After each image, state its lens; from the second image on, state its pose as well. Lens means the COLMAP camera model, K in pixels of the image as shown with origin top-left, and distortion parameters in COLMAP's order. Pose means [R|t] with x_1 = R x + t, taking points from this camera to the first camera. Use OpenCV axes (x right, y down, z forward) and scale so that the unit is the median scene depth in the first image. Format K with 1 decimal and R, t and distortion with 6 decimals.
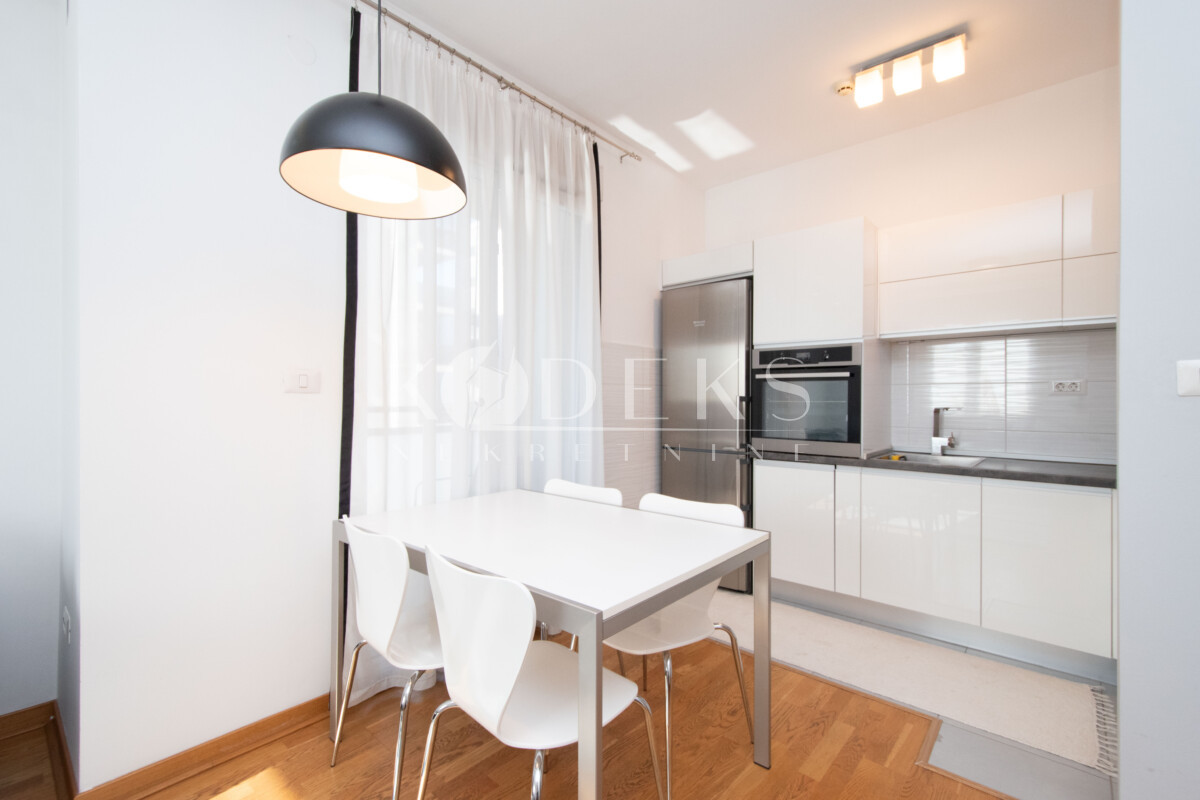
lens RADIAL K [[528.3, 0, 604.0], [0, 528.3, 399.9], [0, 0, 1]] dist [0.011524, -0.001555]
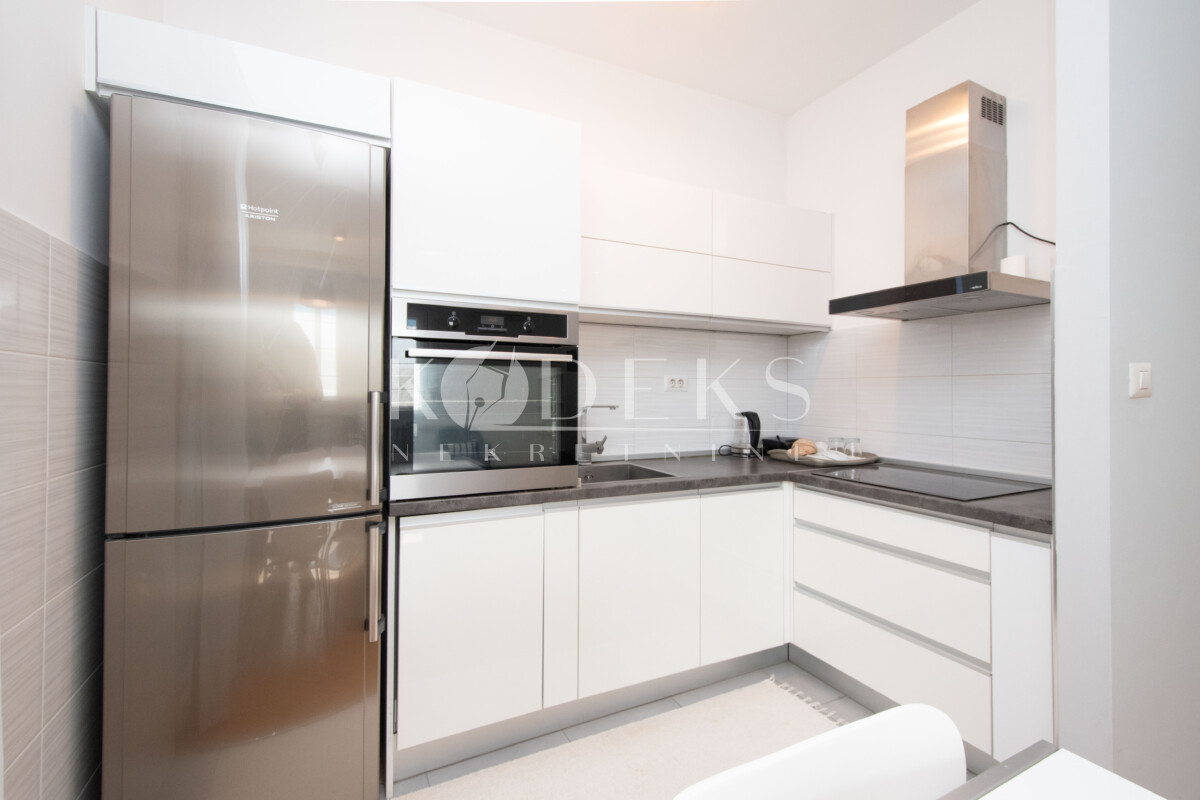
lens RADIAL K [[528.3, 0, 603.0], [0, 528.3, 388.7], [0, 0, 1]] dist [0.011524, -0.001555]
pose [[0.393170, 0.005315, 0.919451, -0.107444], [0.002283, 0.999975, -0.006757, -0.006569], [-0.919463, 0.004756, 0.393147, 0.689833]]
